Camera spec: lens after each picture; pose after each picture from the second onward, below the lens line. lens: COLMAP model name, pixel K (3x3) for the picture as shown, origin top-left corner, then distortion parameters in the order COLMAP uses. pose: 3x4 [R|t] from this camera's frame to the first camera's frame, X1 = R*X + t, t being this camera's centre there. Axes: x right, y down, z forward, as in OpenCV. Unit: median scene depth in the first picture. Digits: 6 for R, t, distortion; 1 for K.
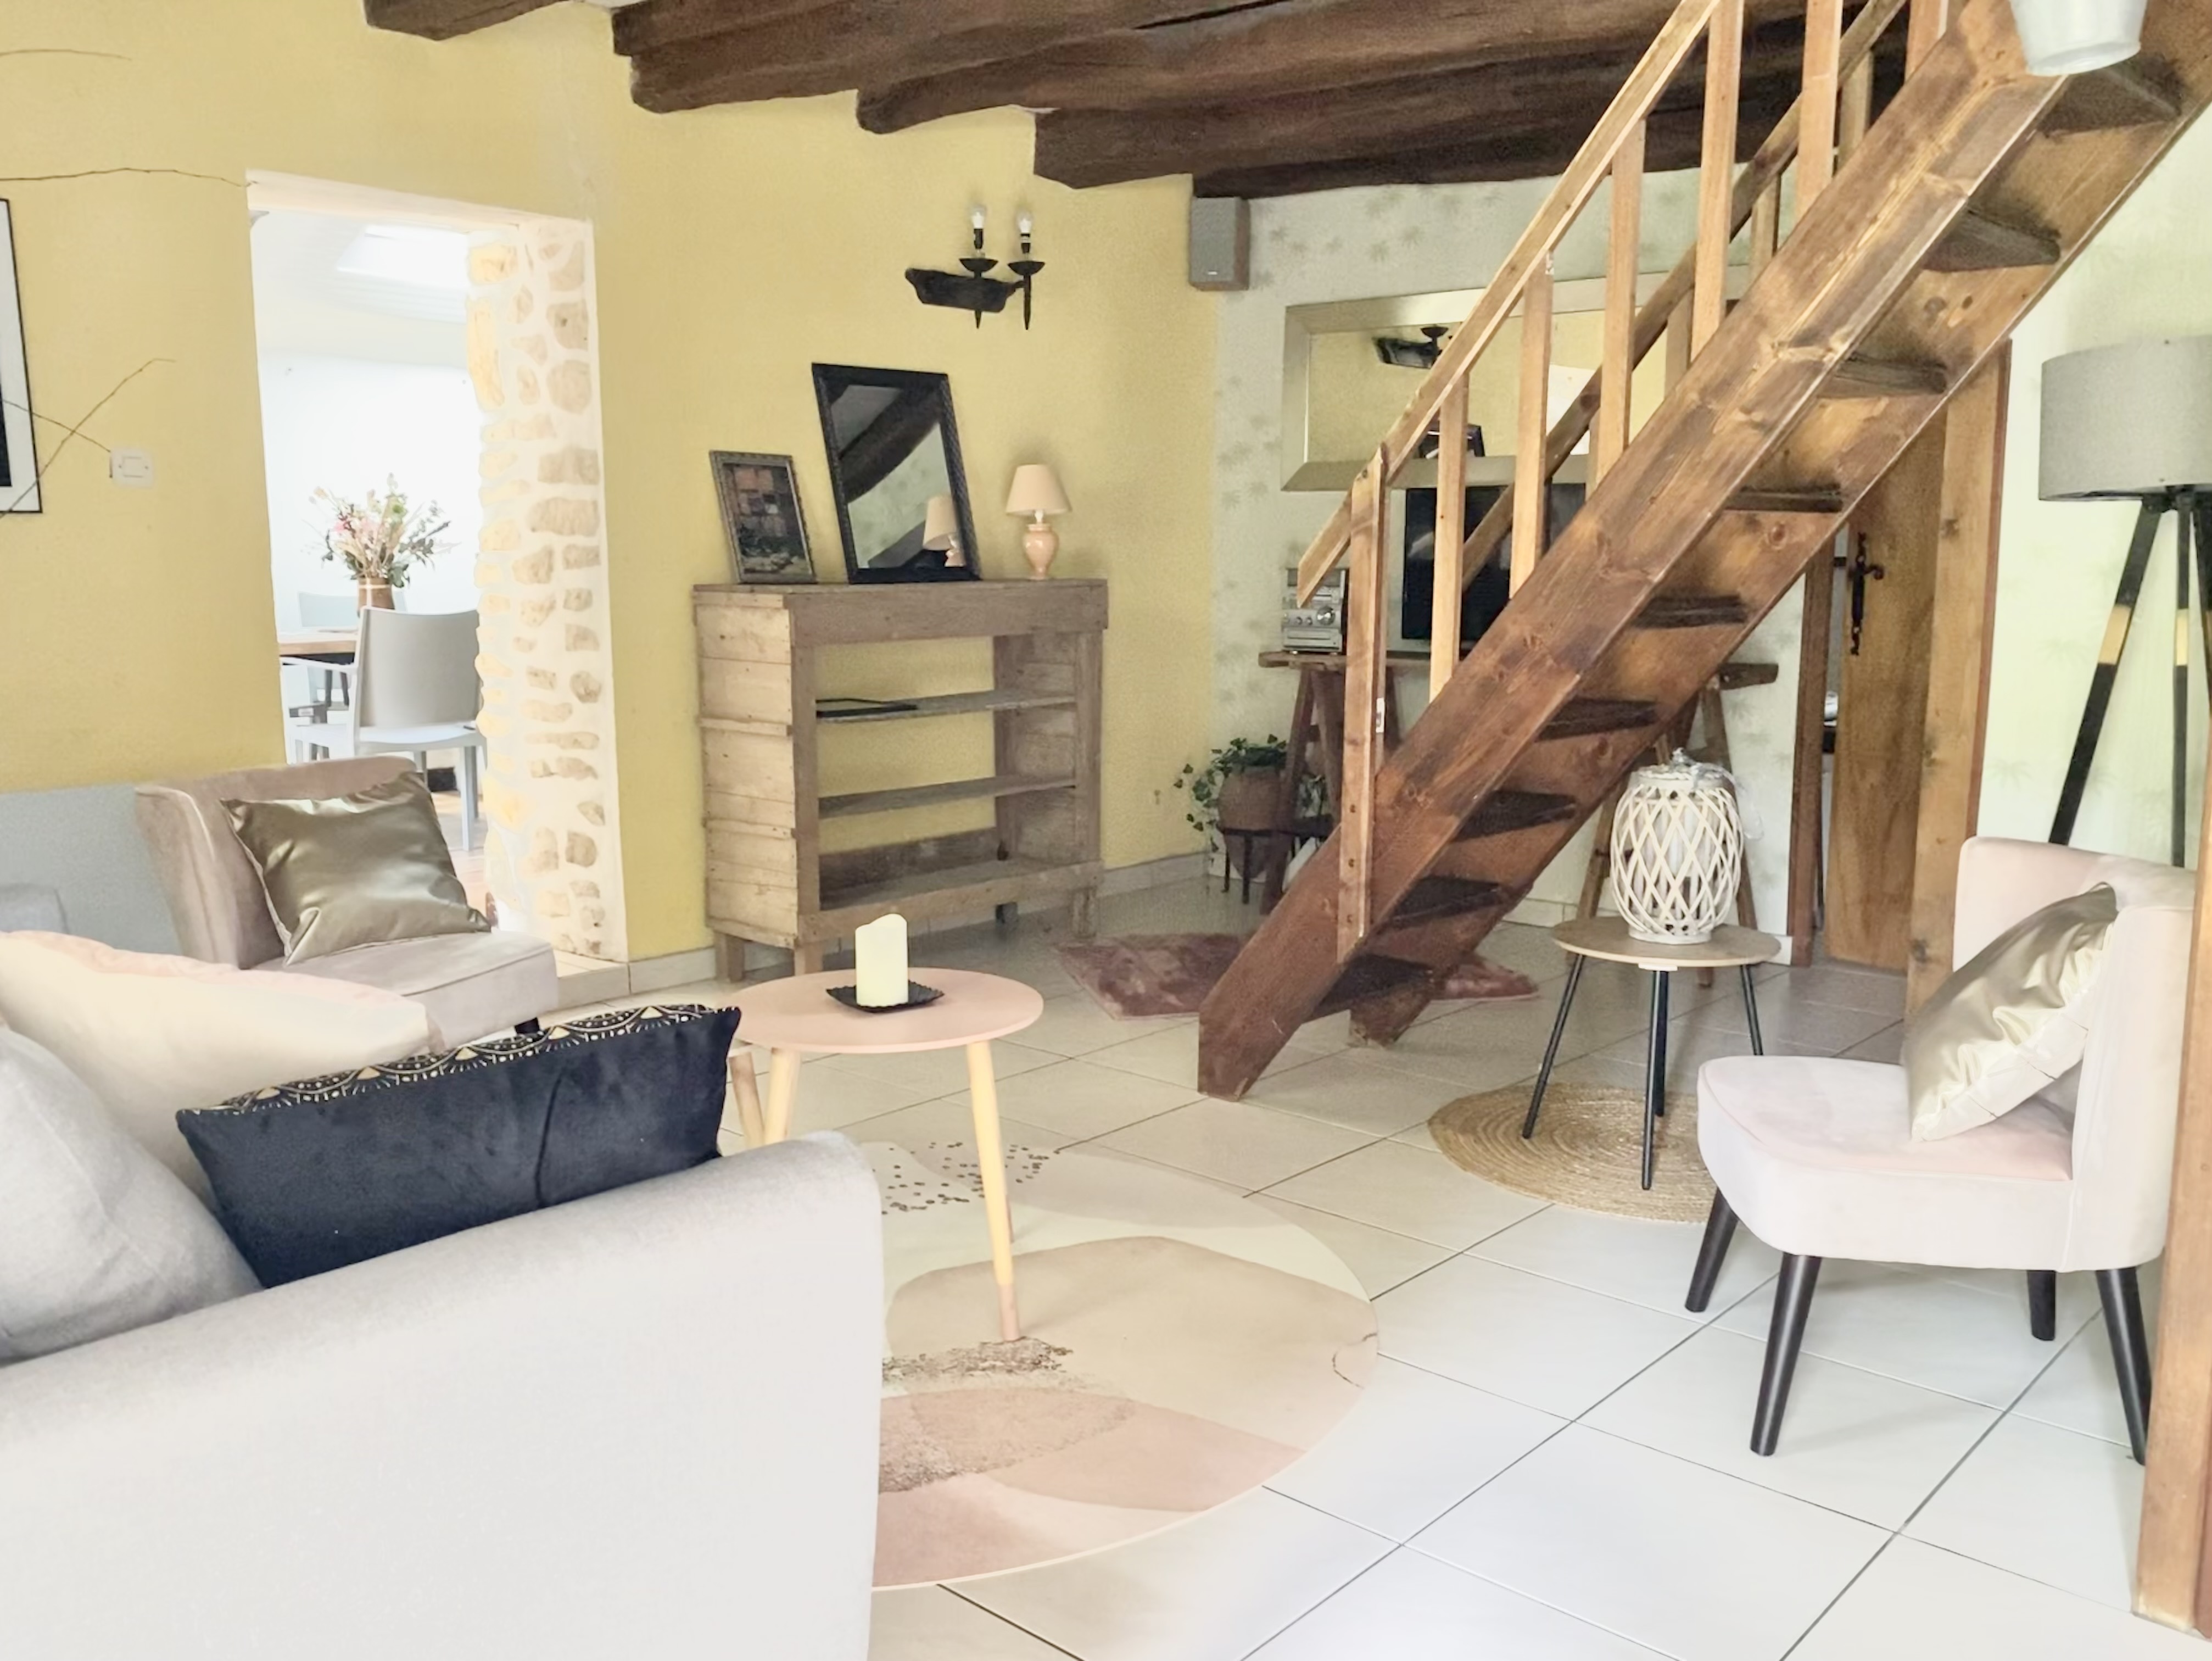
lens RADIAL K [[1852.0, 0, 1104.8], [0, 1852.0, 831.1], [0, 0, 1]] dist [-0.006062, -0.001411]
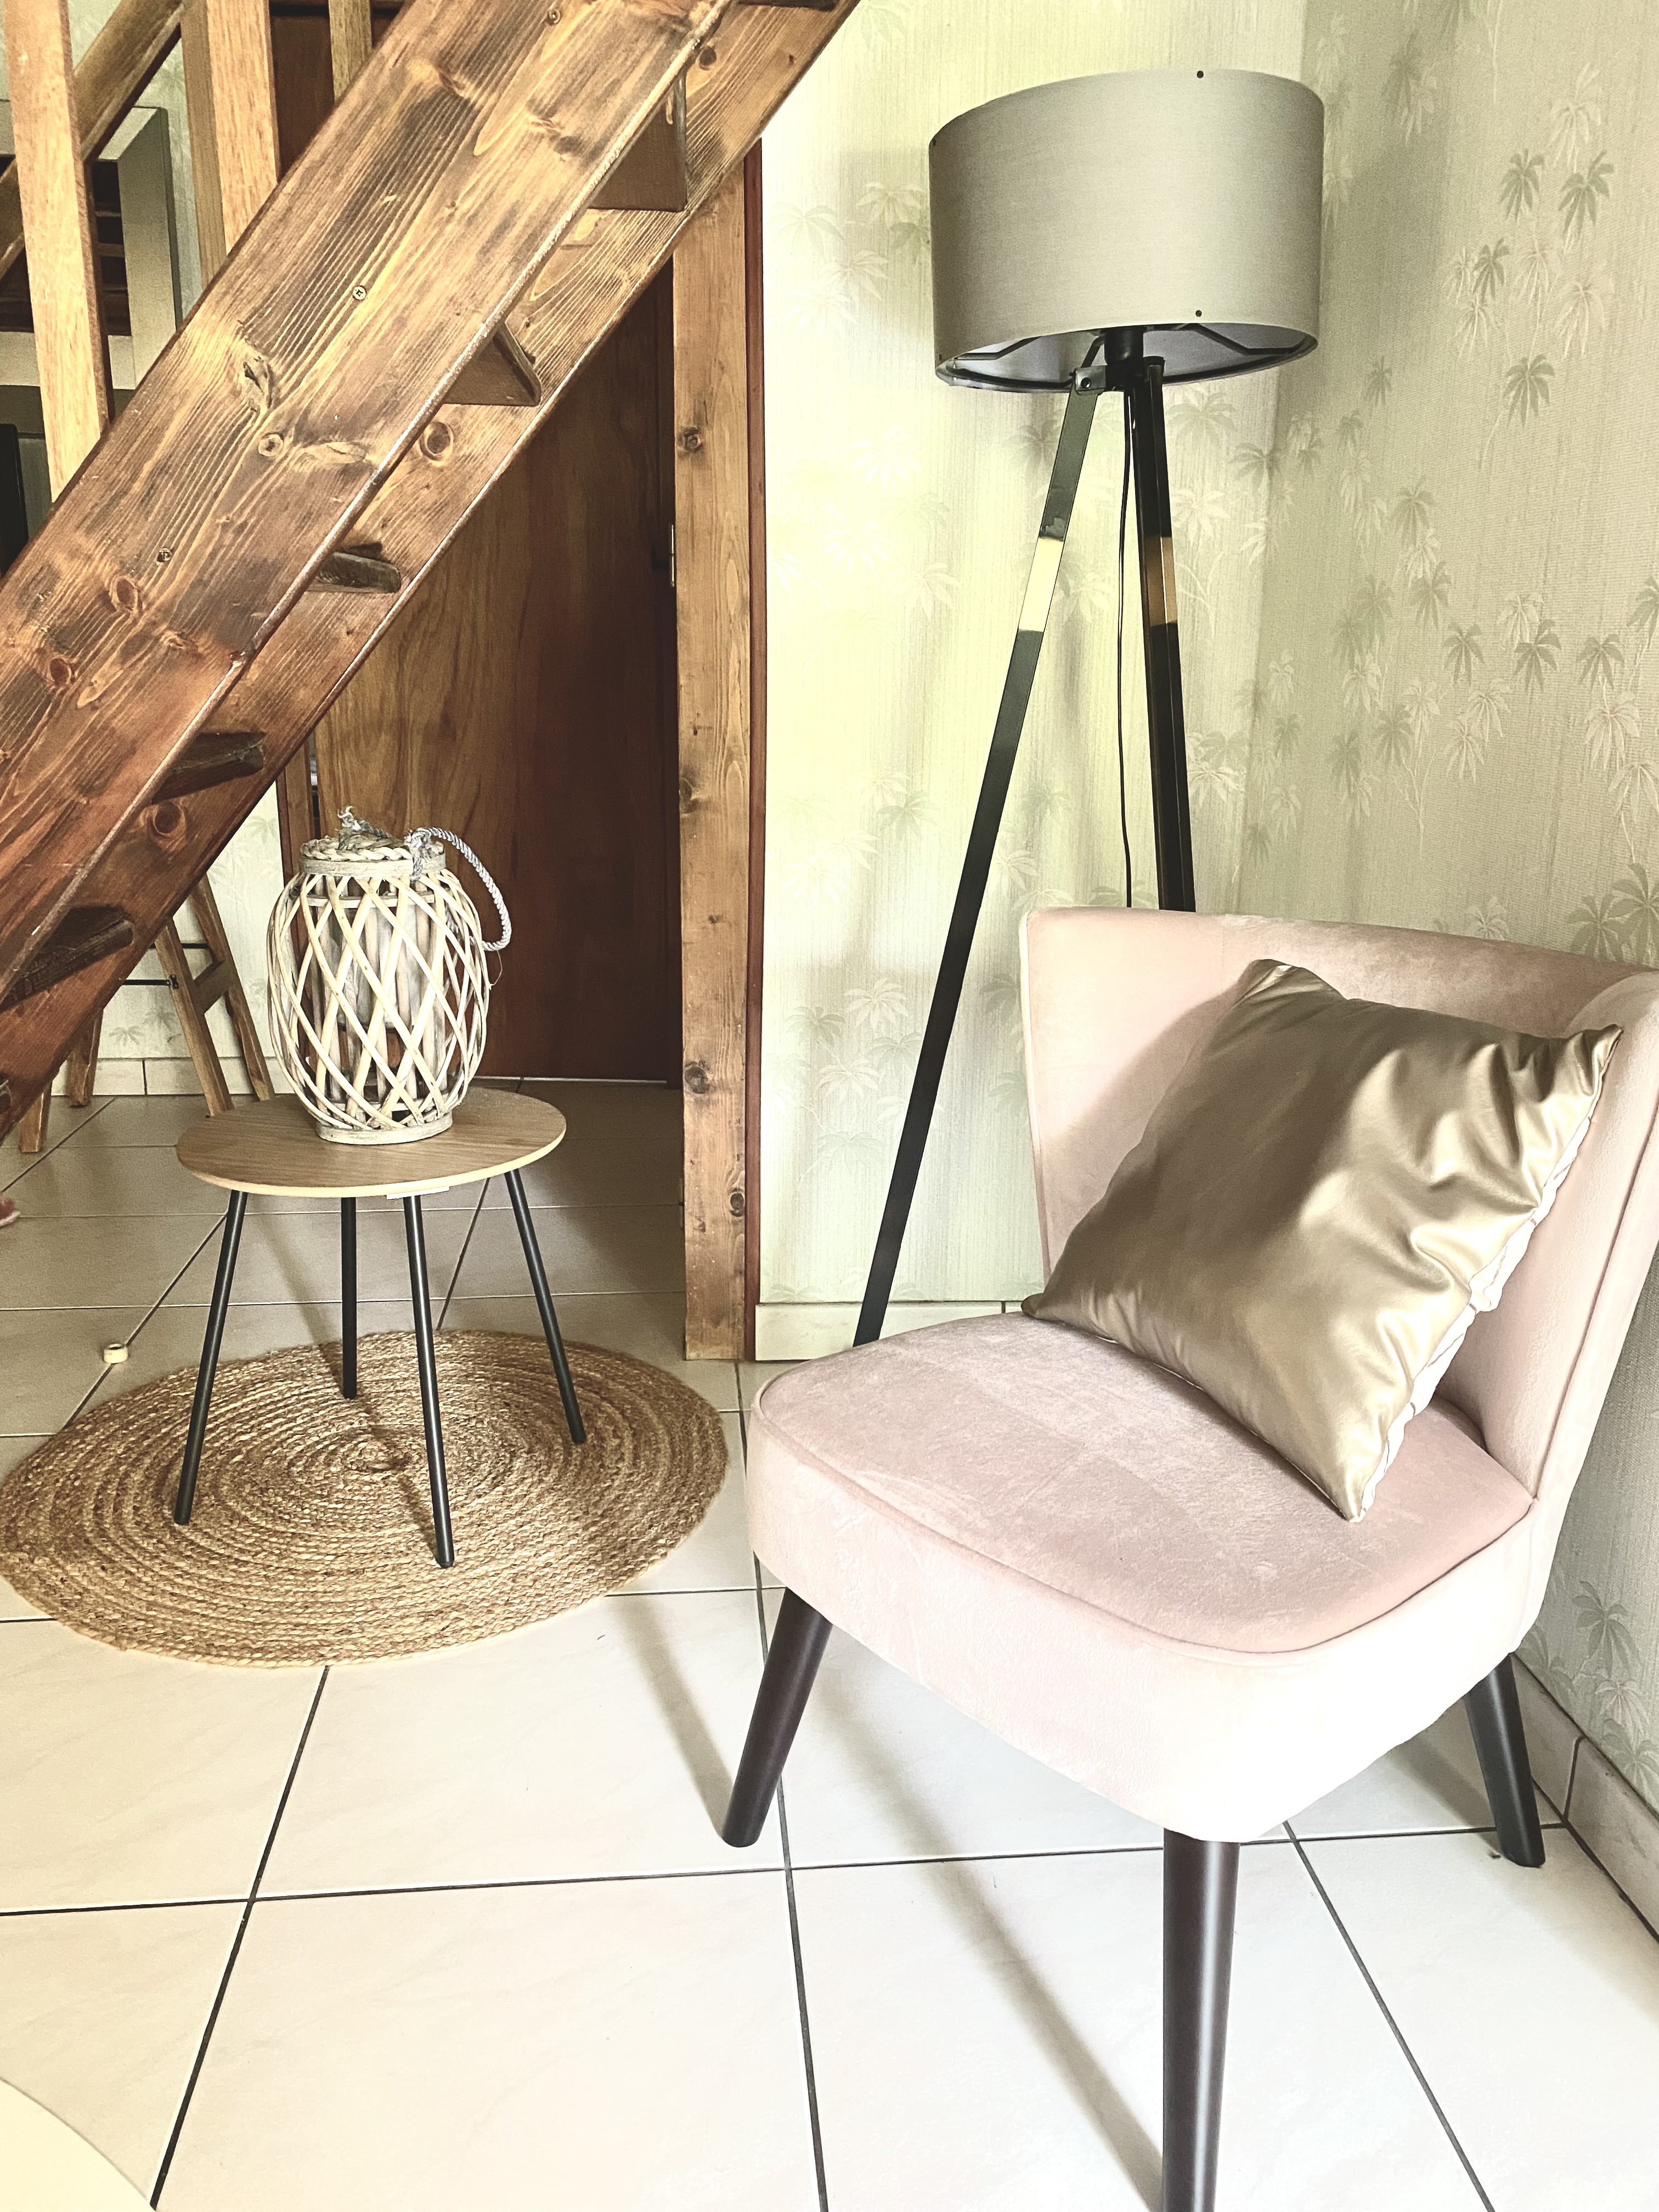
lens RADIAL K [[1691.8, 0, 810.8], [0, 1691.8, 1085.6], [0, 0, 1]] dist [0.030611, -0.022163]
pose [[0.689618, -0.176751, 0.702272, 0.020921], [0.101910, 0.983793, 0.147532, -0.023618], [-0.716967, -0.030172, 0.696454, 0.552119]]
